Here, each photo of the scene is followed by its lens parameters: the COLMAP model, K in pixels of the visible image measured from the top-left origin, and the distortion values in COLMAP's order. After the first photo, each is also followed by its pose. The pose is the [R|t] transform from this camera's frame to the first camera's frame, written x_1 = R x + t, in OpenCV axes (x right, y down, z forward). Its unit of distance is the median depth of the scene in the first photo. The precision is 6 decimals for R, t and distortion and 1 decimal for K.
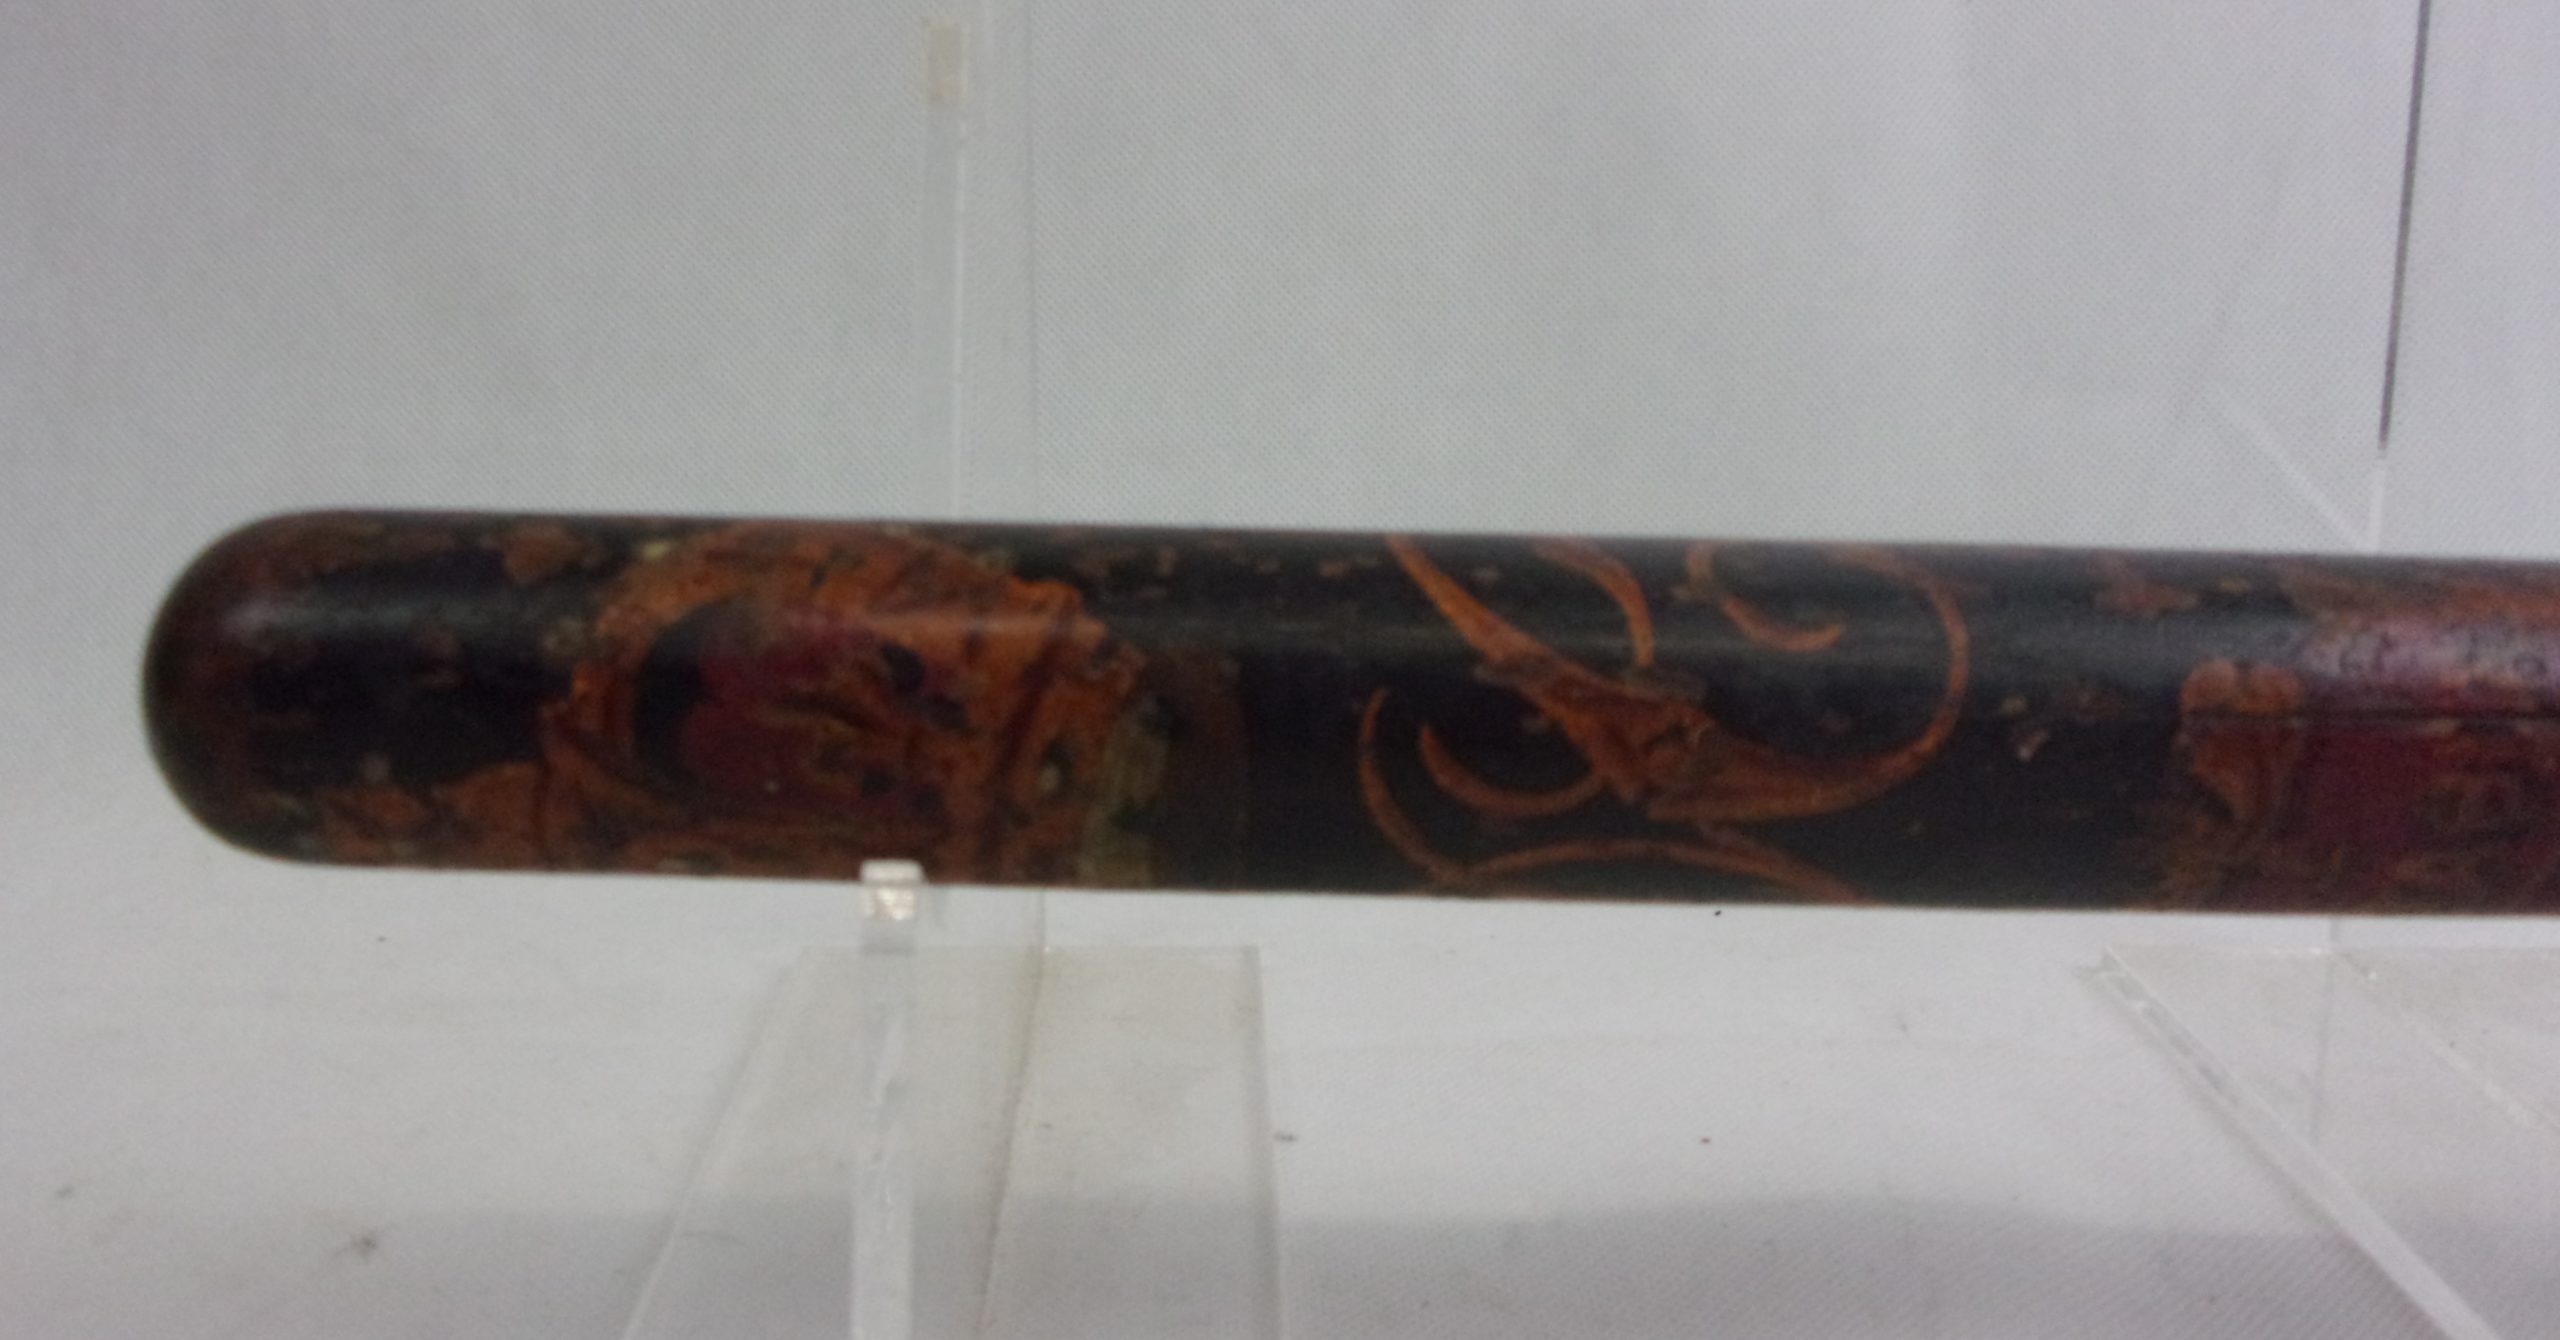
lens RADIAL K [[2324.8, 0, 1130.0], [0, 2324.8, 604.2], [0, 0, 1]] dist [0.006784, 0.000000]
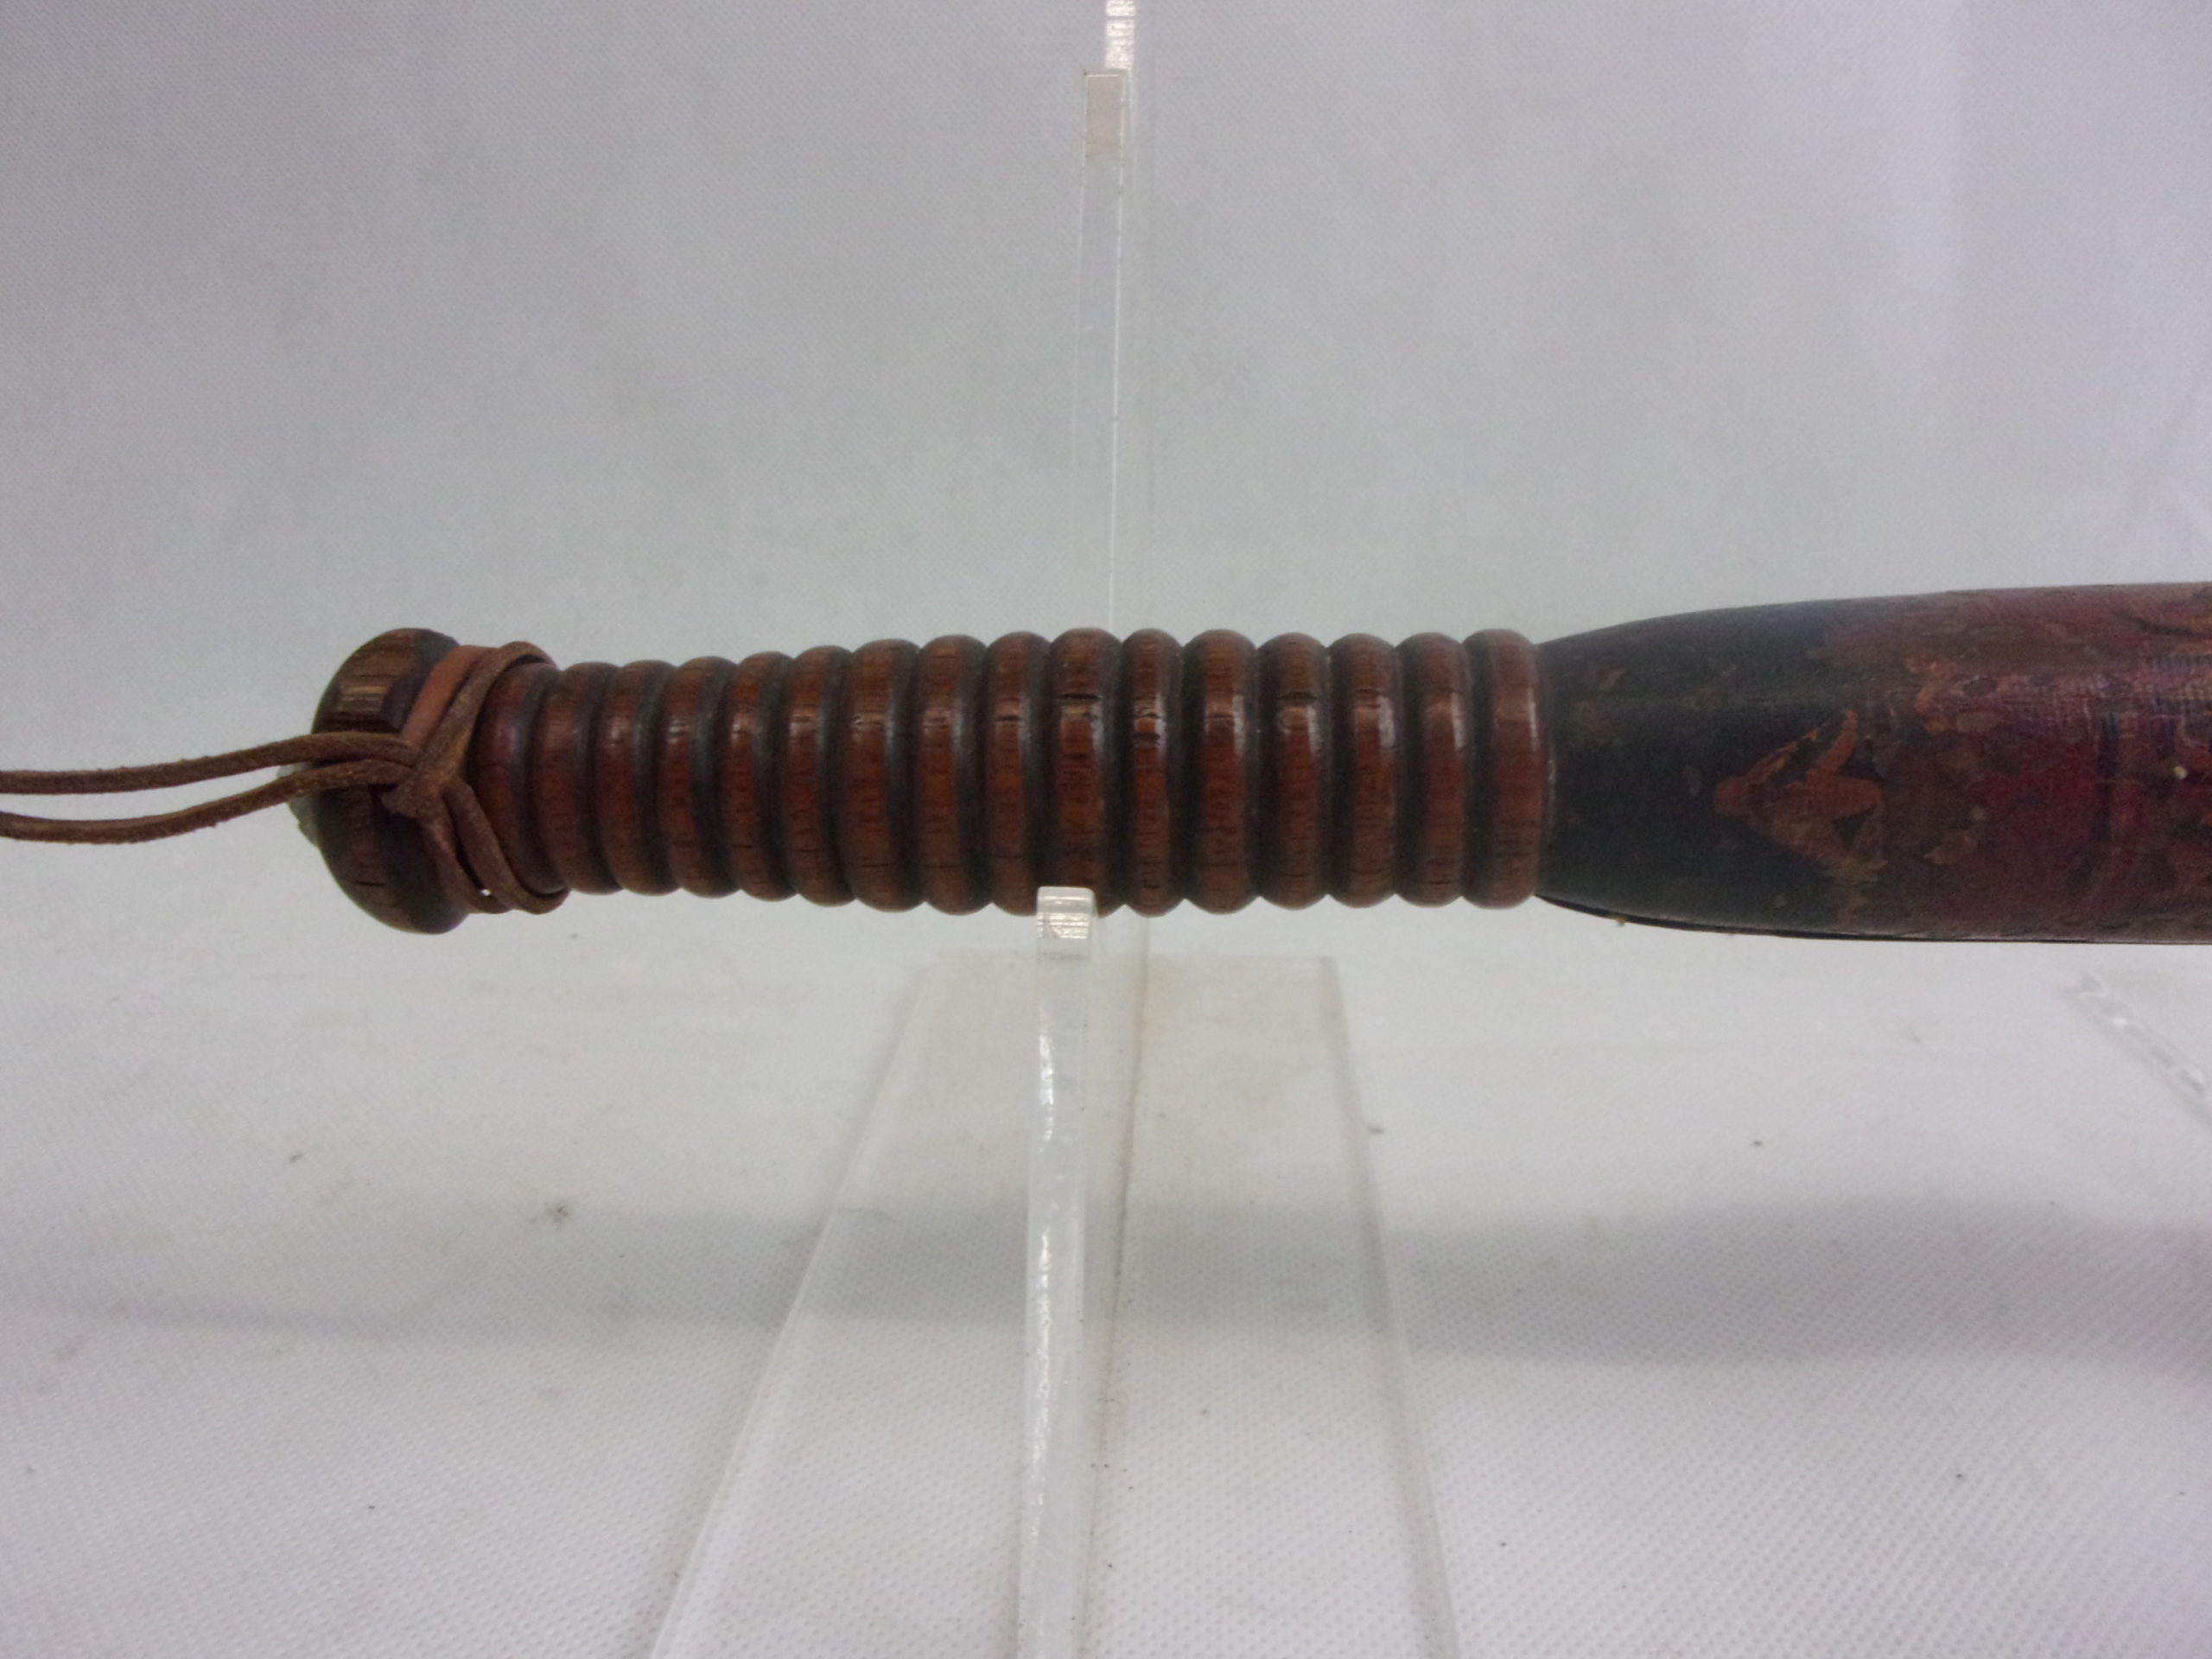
lens RADIAL K [[1789.5, 0, 1118.6], [0, 1789.5, 810.7], [0, 0, 1]] dist [0.011464, -0.015772]
pose [[0.999678, 0.015755, -0.019900, -0.064323], [-0.014195, 0.996988, 0.076247, 0.018528], [0.021041, -0.075940, 0.996890, 0.229304]]
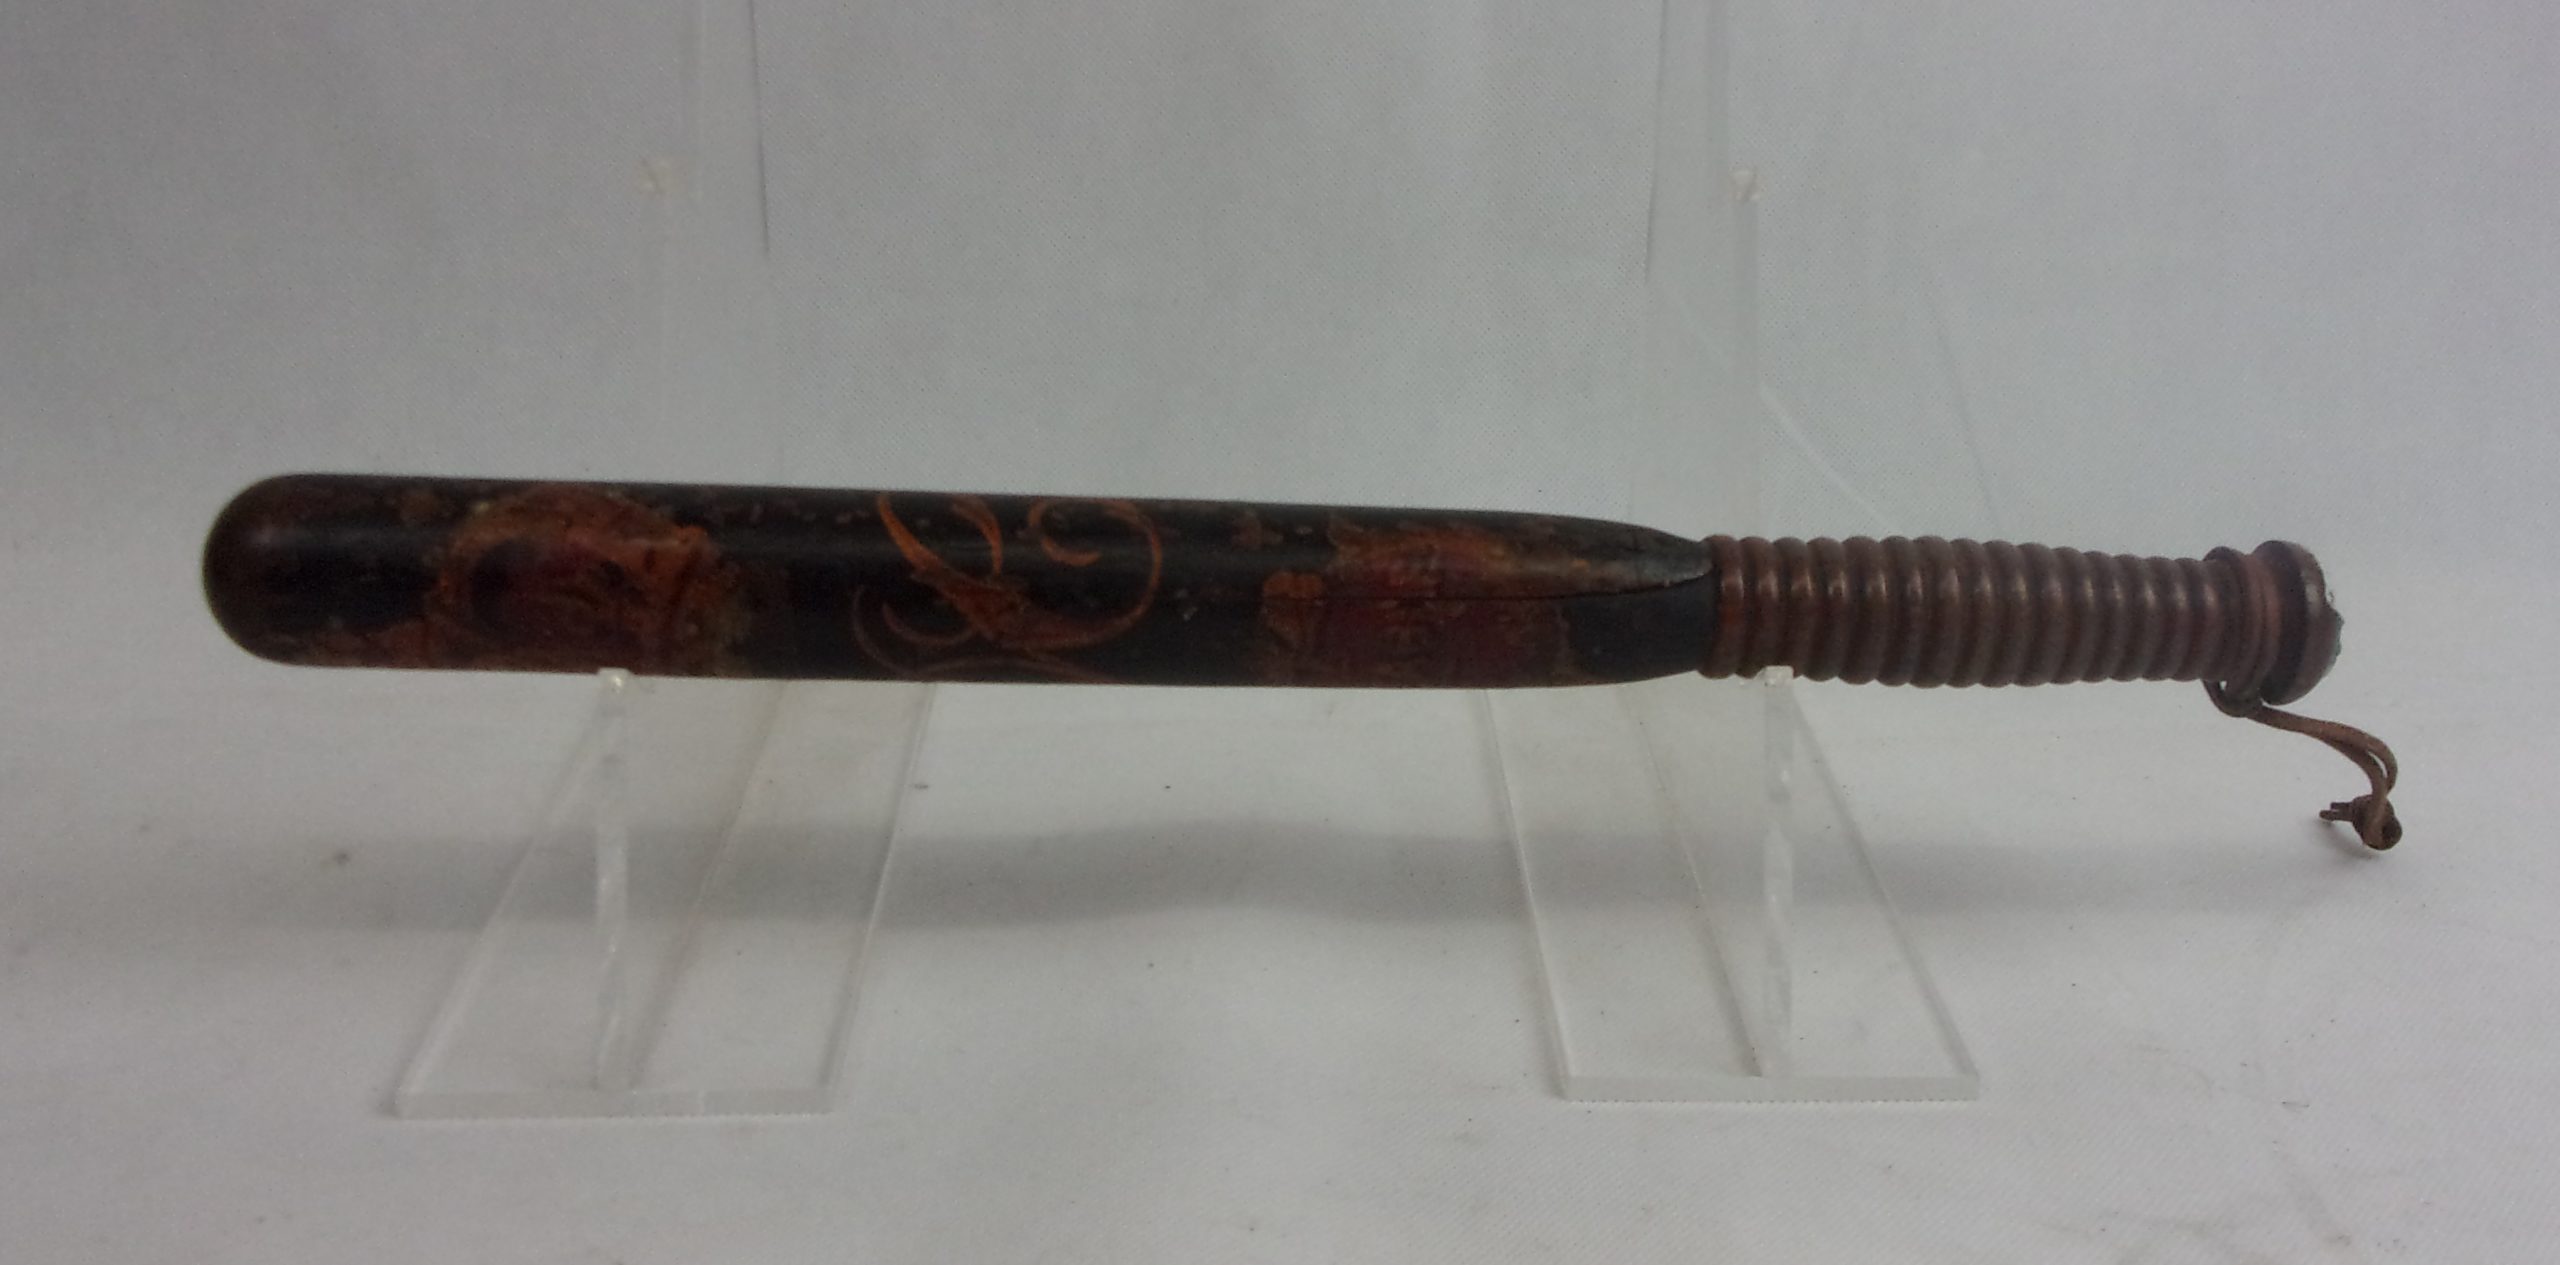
lens RADIAL K [[2366.3, 0, 1355.4], [0, 2366.3, 581.1], [0, 0, 1]] dist [-0.006339, 0.000000]
pose [[0.994823, -0.000803, 0.101619, 0.312304], [-0.015993, 0.986271, 0.164359, -0.295530], [-0.100356, -0.165134, 0.981152, -0.985328]]
